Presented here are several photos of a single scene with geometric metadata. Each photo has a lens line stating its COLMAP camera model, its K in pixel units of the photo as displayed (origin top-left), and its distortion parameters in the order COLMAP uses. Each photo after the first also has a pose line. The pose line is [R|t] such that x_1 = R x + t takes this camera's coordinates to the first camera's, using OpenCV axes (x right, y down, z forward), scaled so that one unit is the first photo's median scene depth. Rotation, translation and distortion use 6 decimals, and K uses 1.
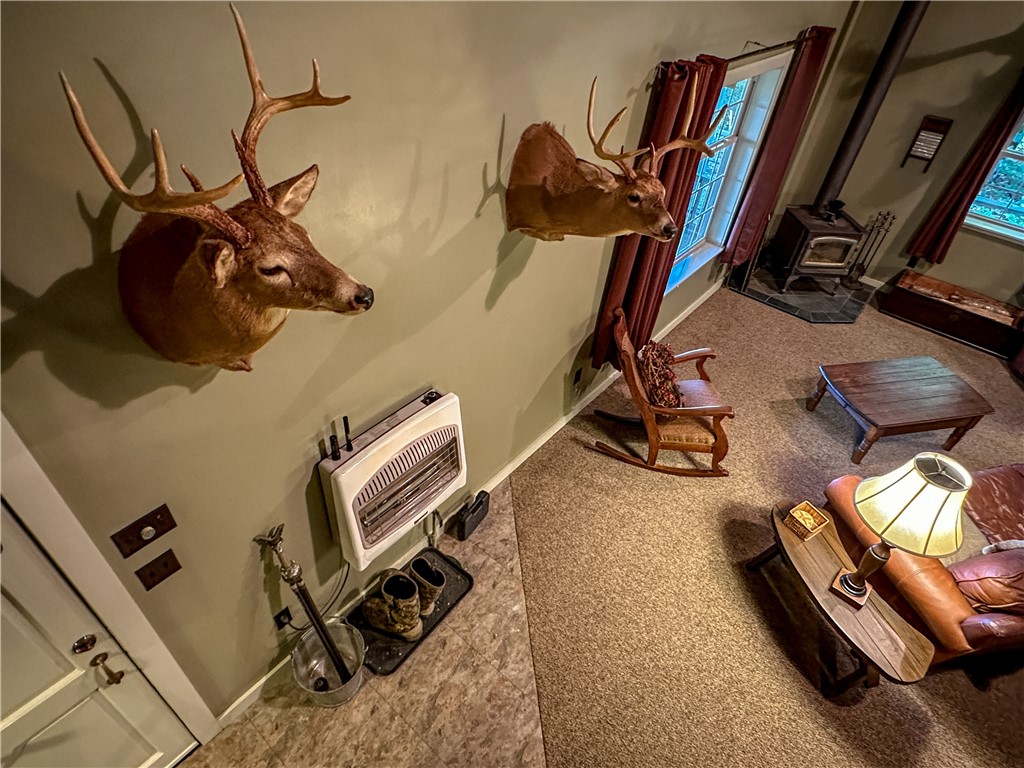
lens RADIAL K [[573.9, 0, 504.7], [0, 573.9, 390.1], [0, 0, 1]] dist [0.000236, -0.002123]
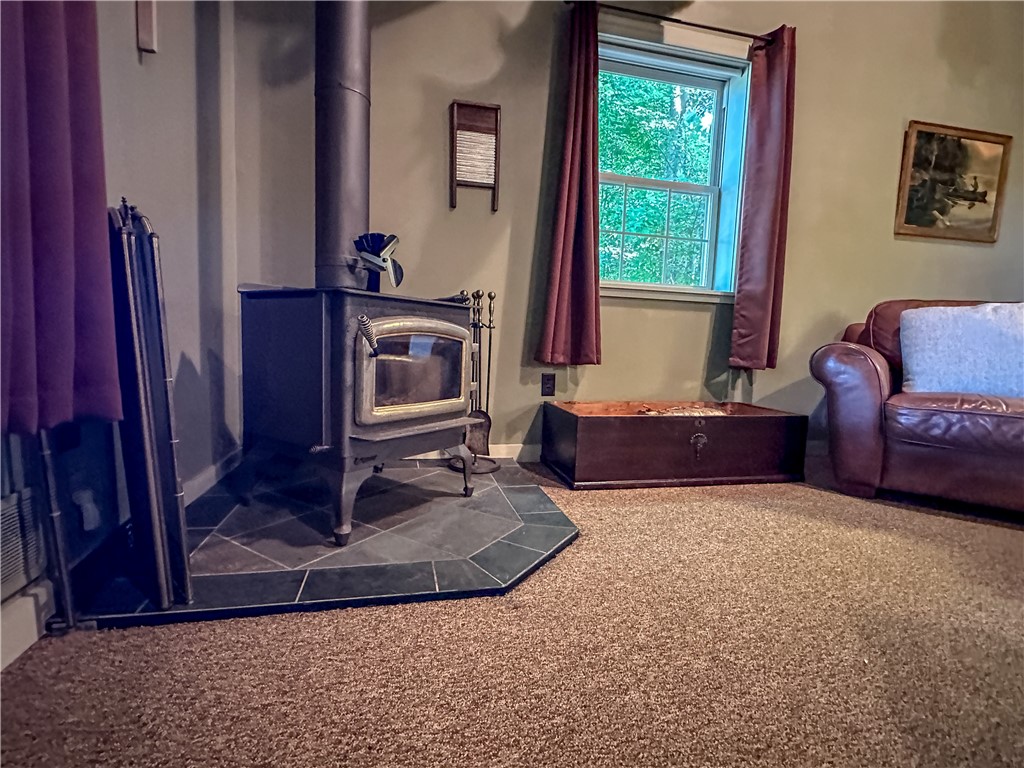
lens RADIAL K [[484.6, 0, 512.5], [0, 484.6, 384.3], [0, 0, 1]] dist [-0.000467, -0.000410]
pose [[0.608821, -0.128285, 0.782867, 0.494217], [0.529024, 0.801030, -0.280151, -0.166803], [-0.591161, 0.584717, 0.555550, 1.067084]]
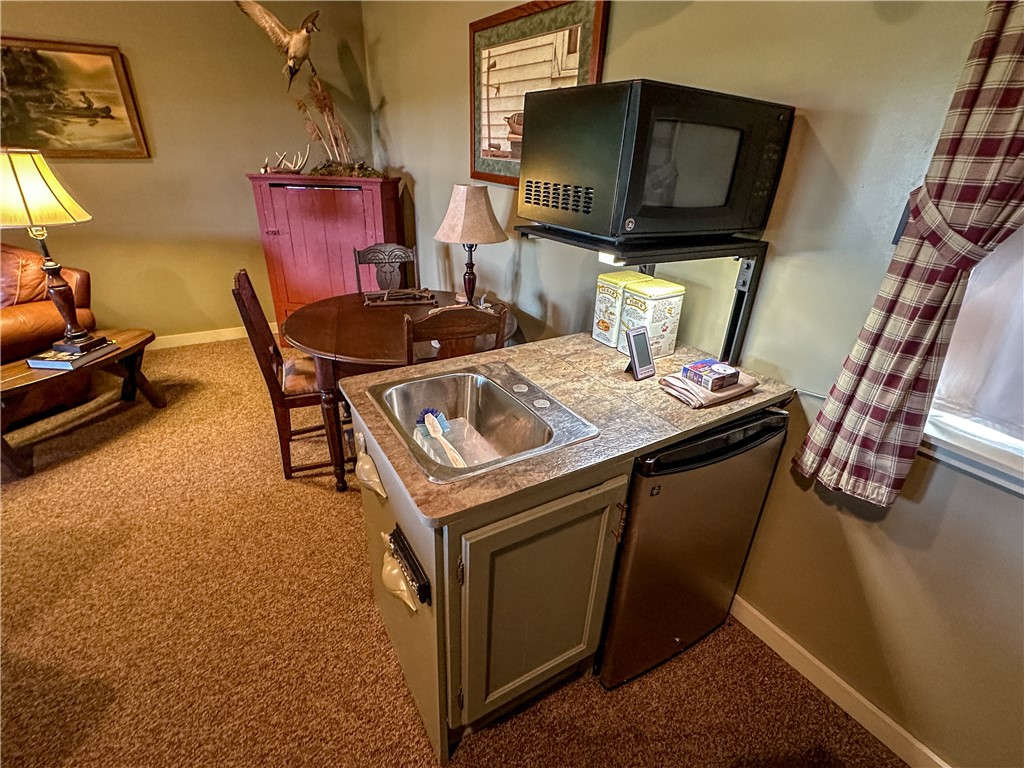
lens RADIAL K [[484.6, 0, 510.7], [0, 484.6, 387.4], [0, 0, 1]] dist [-0.000467, -0.000410]
pose [[0.326893, -0.471720, 0.818915, 0.886864], [0.615955, 0.763535, 0.193943, 0.322667], [-0.716757, 0.441016, 0.540153, 0.259662]]
